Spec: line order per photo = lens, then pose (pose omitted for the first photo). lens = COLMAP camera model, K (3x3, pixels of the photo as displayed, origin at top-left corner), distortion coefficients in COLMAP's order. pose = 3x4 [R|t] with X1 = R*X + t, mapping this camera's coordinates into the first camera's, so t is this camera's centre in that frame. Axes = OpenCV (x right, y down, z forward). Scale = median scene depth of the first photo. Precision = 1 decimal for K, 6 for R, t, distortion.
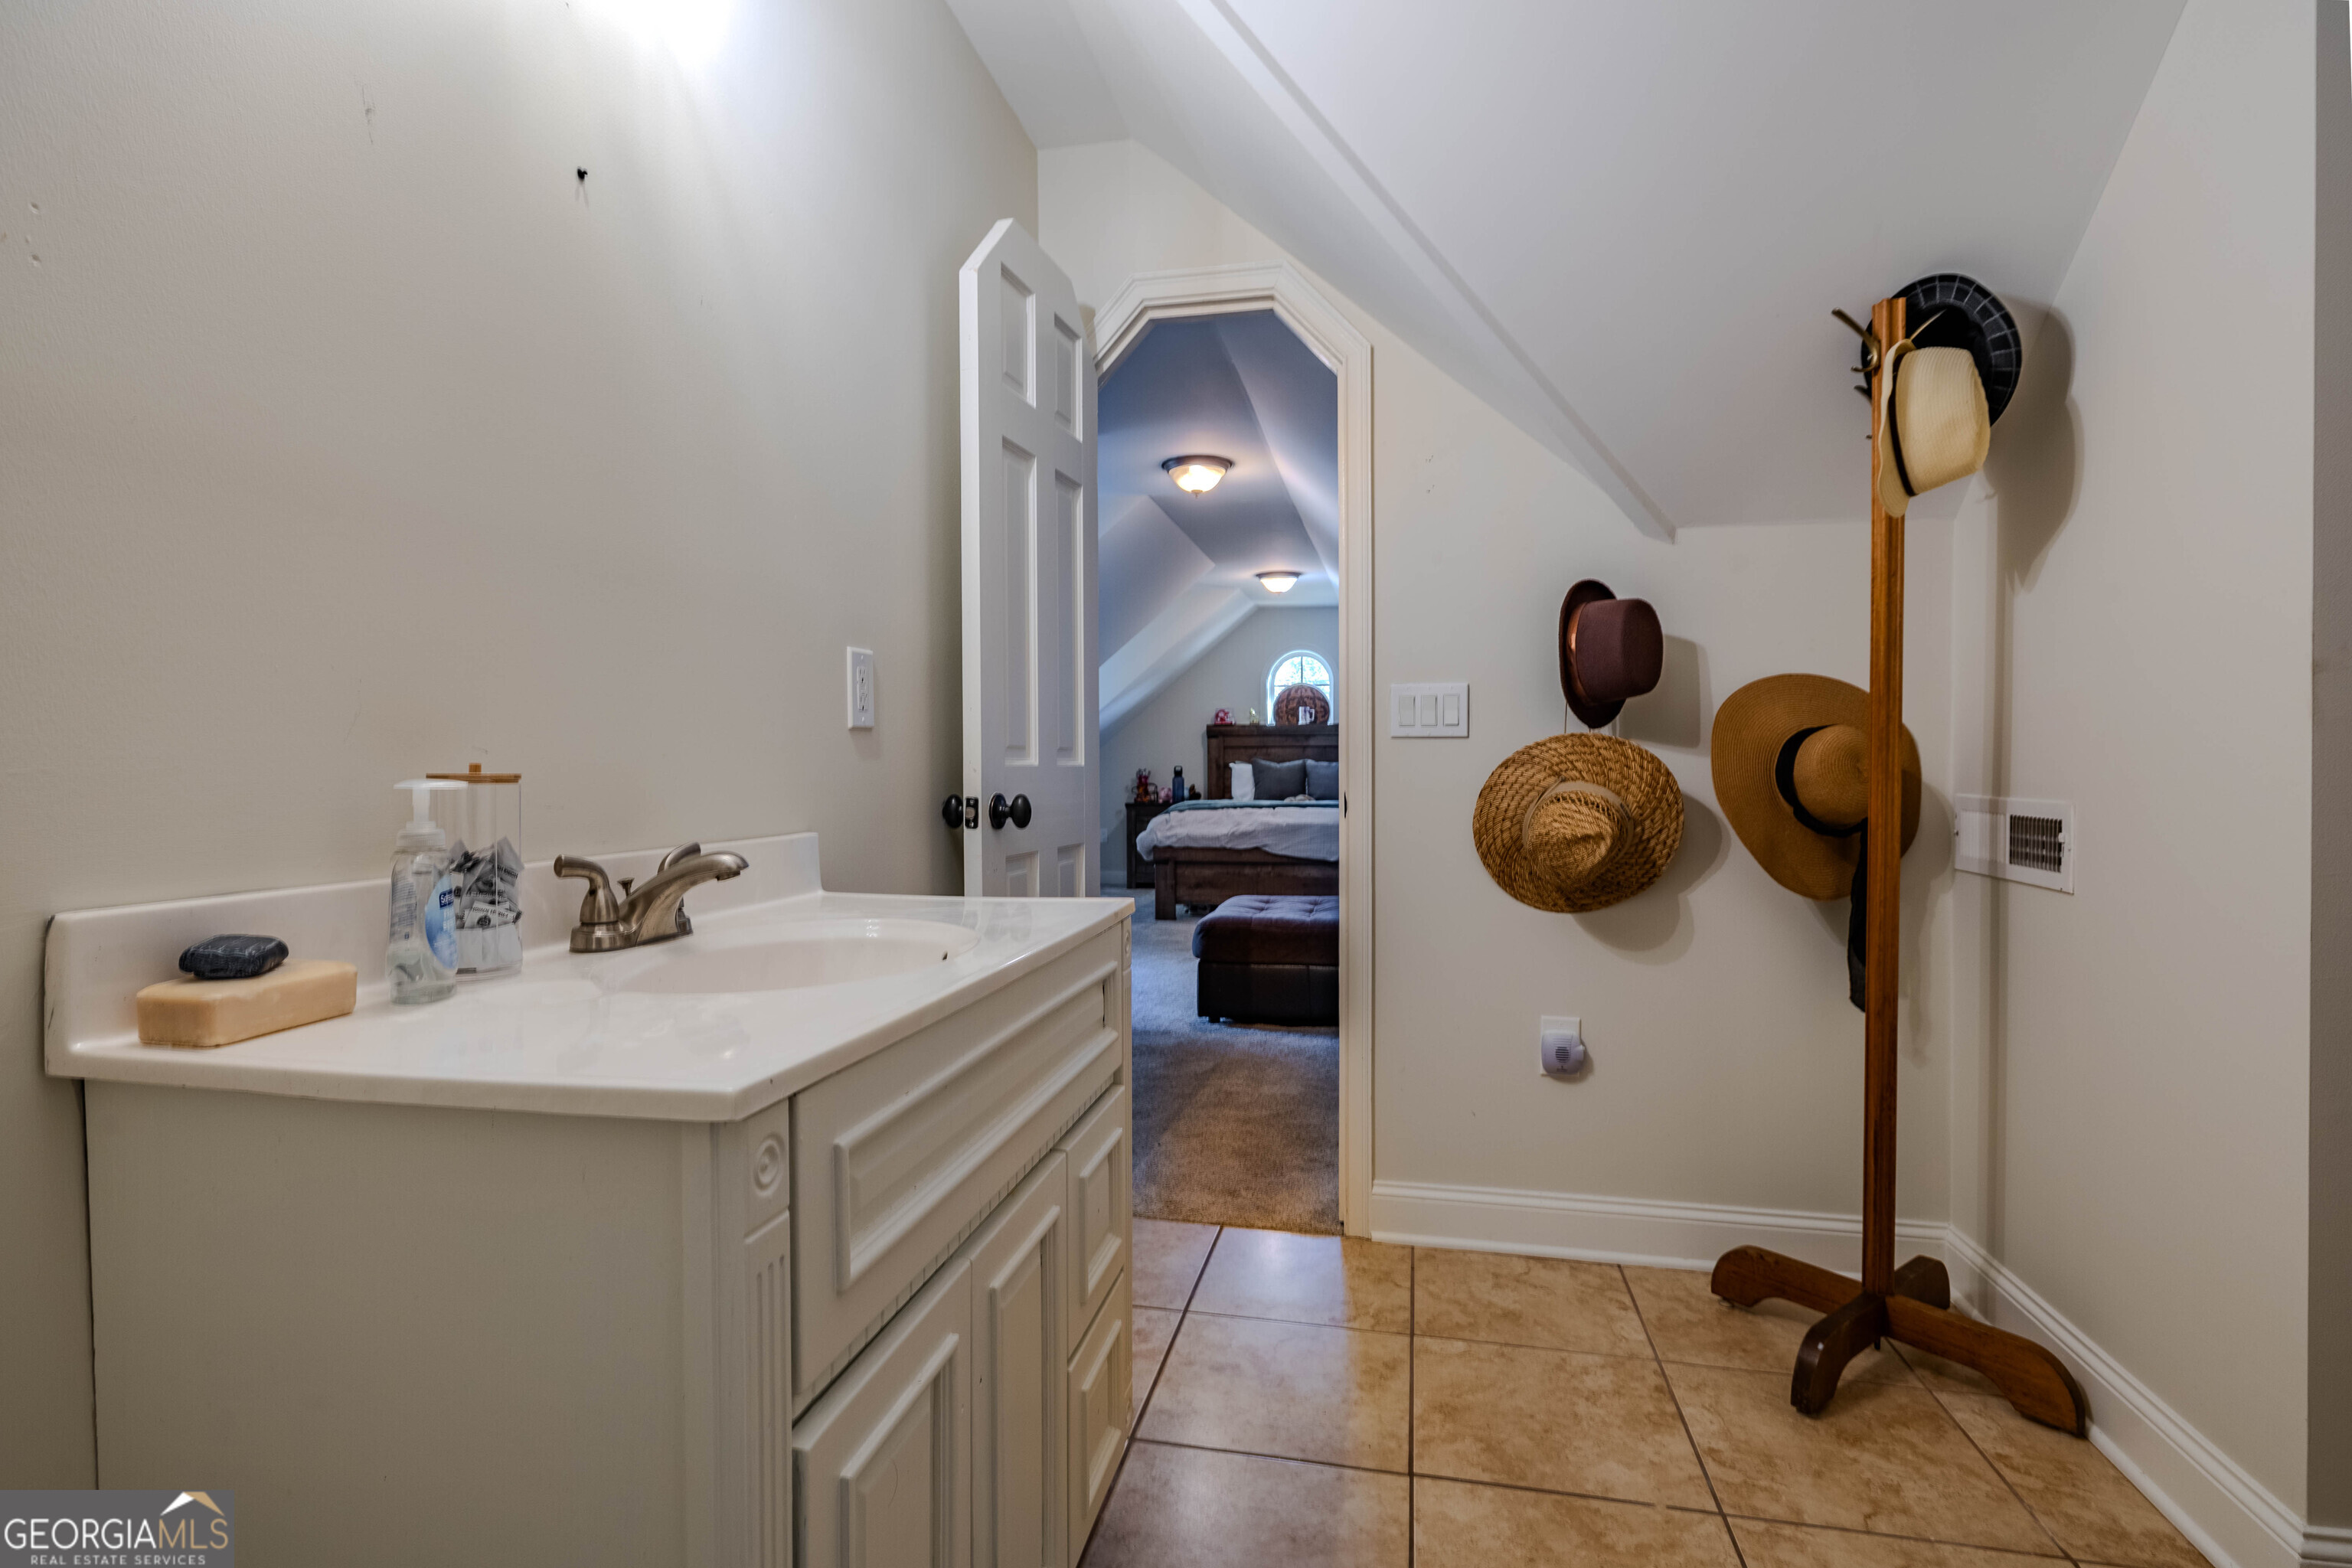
lens RADIAL K [[1117.5, 0, 1173.5], [0, 1117.5, 780.8], [0, 0, 1]] dist [-0.005827, 0.001272]
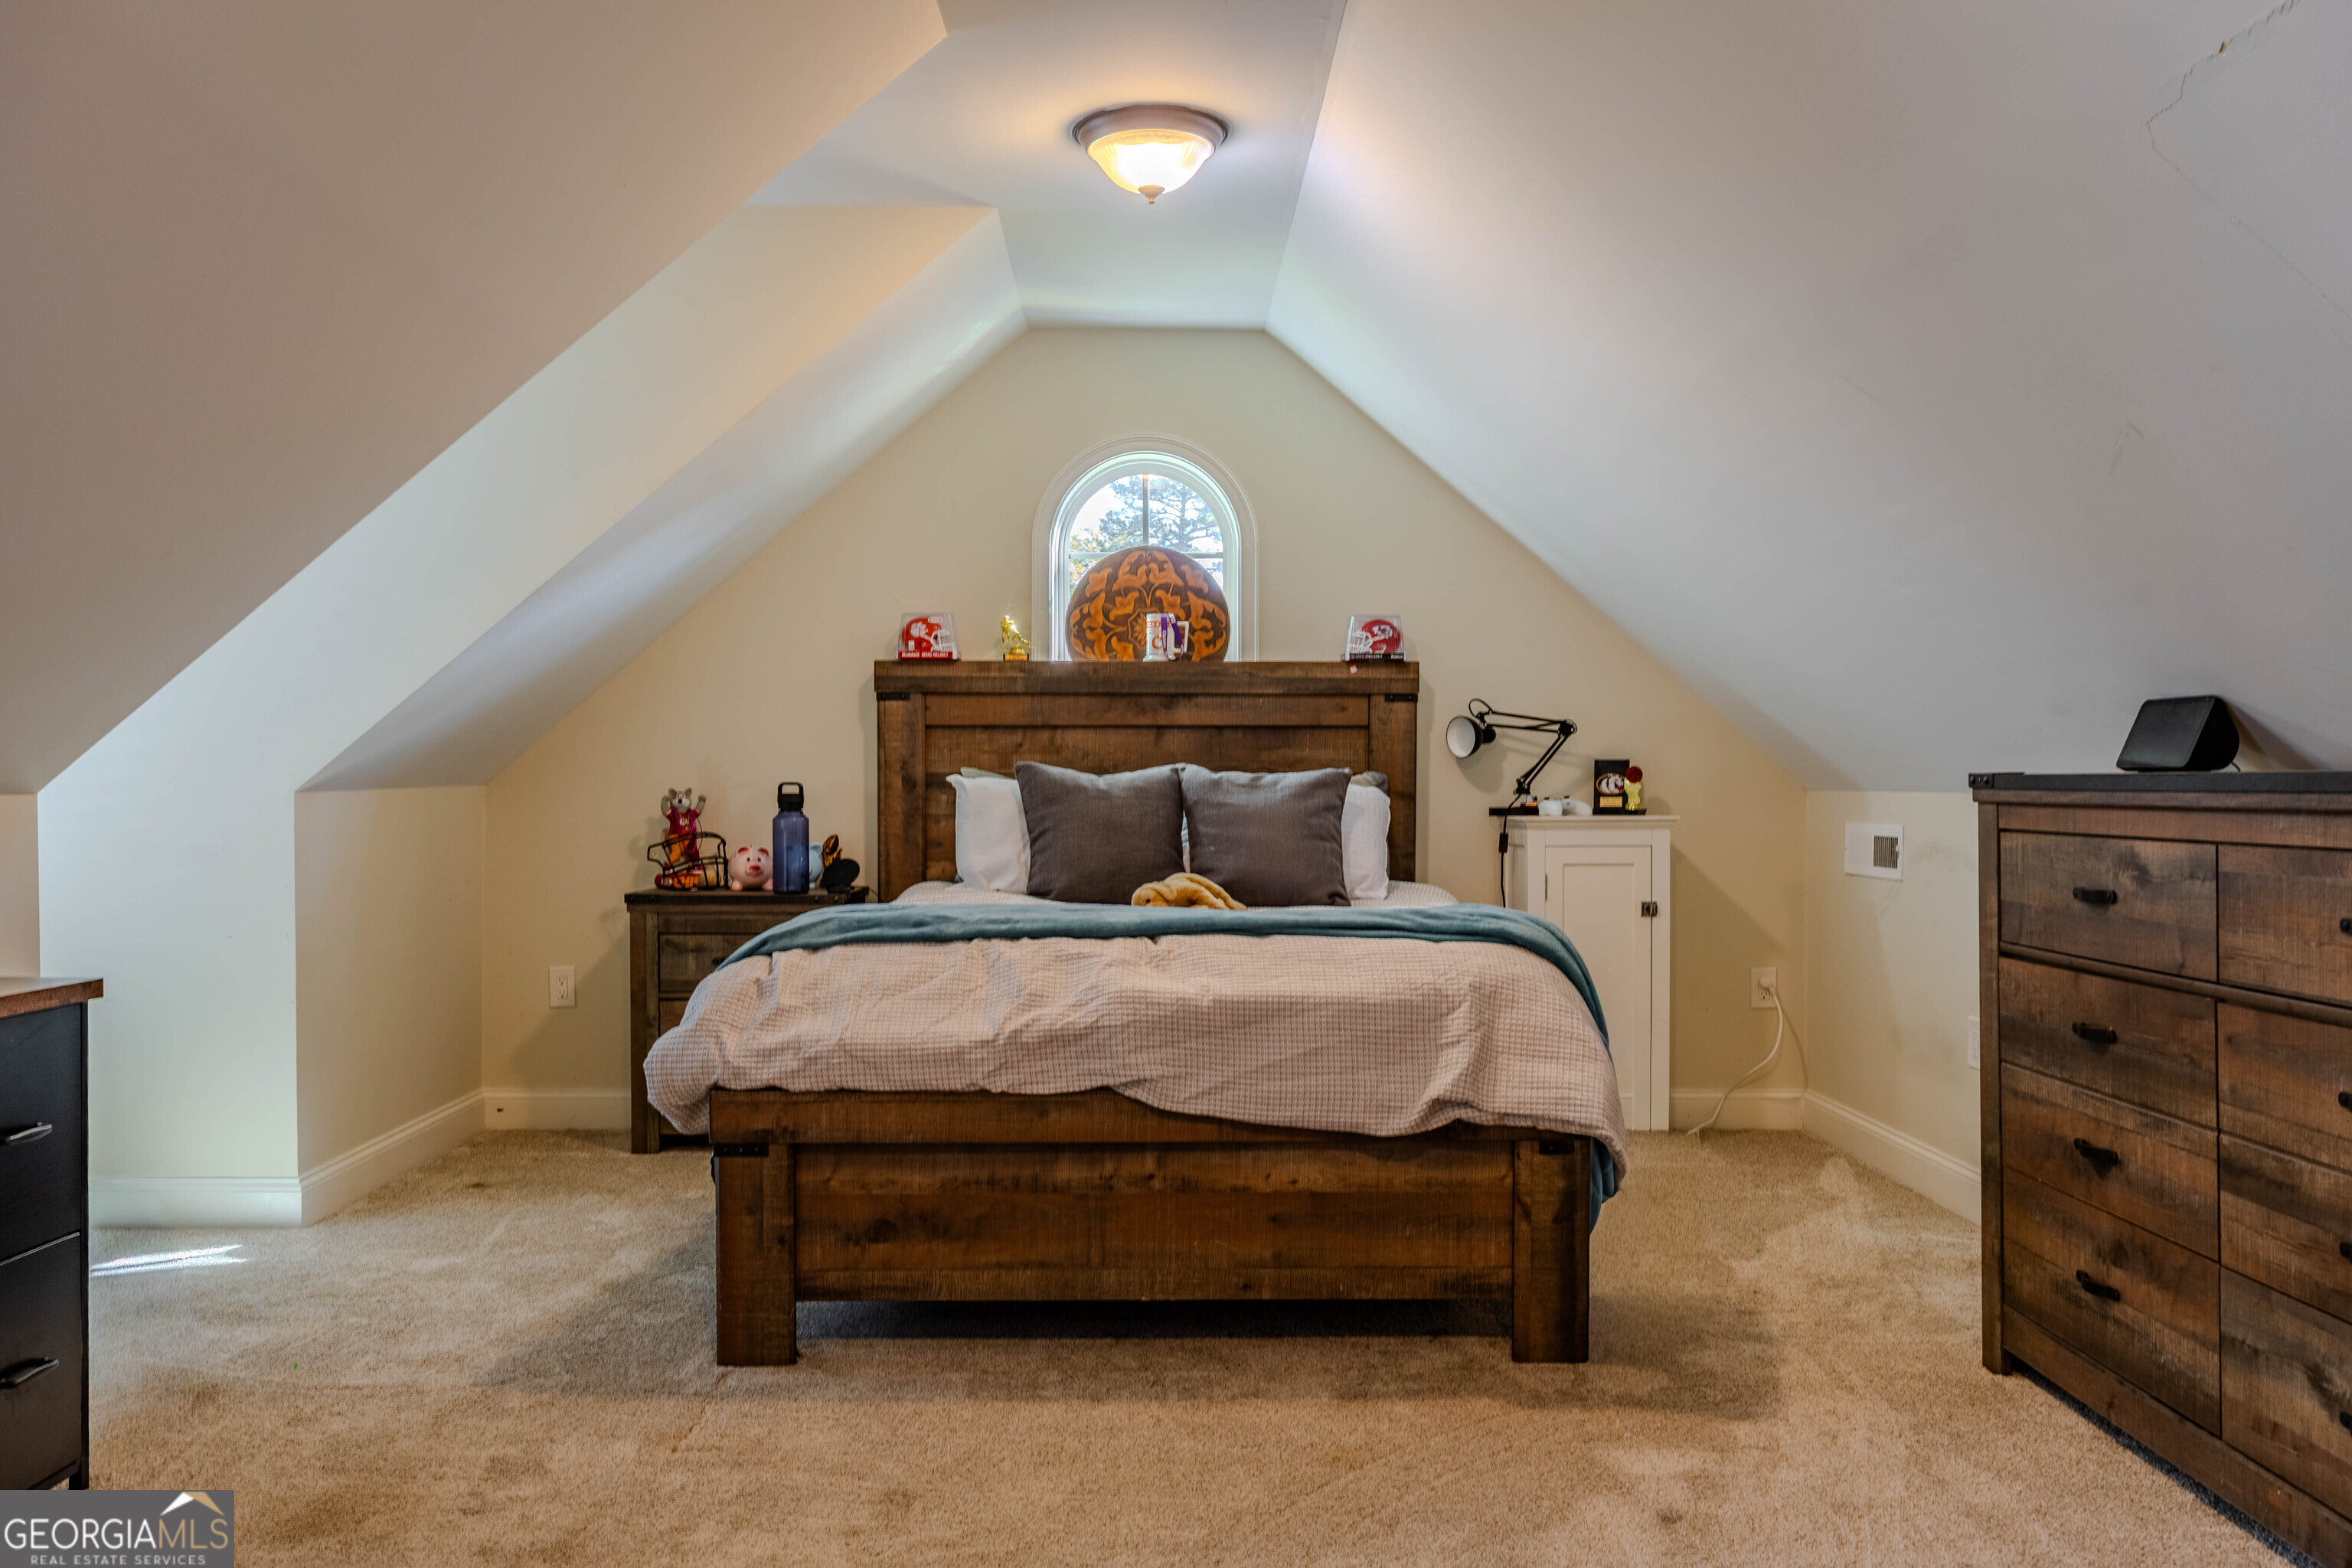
lens RADIAL K [[1922.3, 0, 1180.0], [0, 1922.3, 801.8], [0, 0, 1]] dist [0.021890, -0.000435]
pose [[0.976687, -0.000890, 0.214669, -0.005617], [0.000882, 1.000000, 0.000134, -0.007444], [-0.214669, 0.000058, 0.976687, 0.429676]]
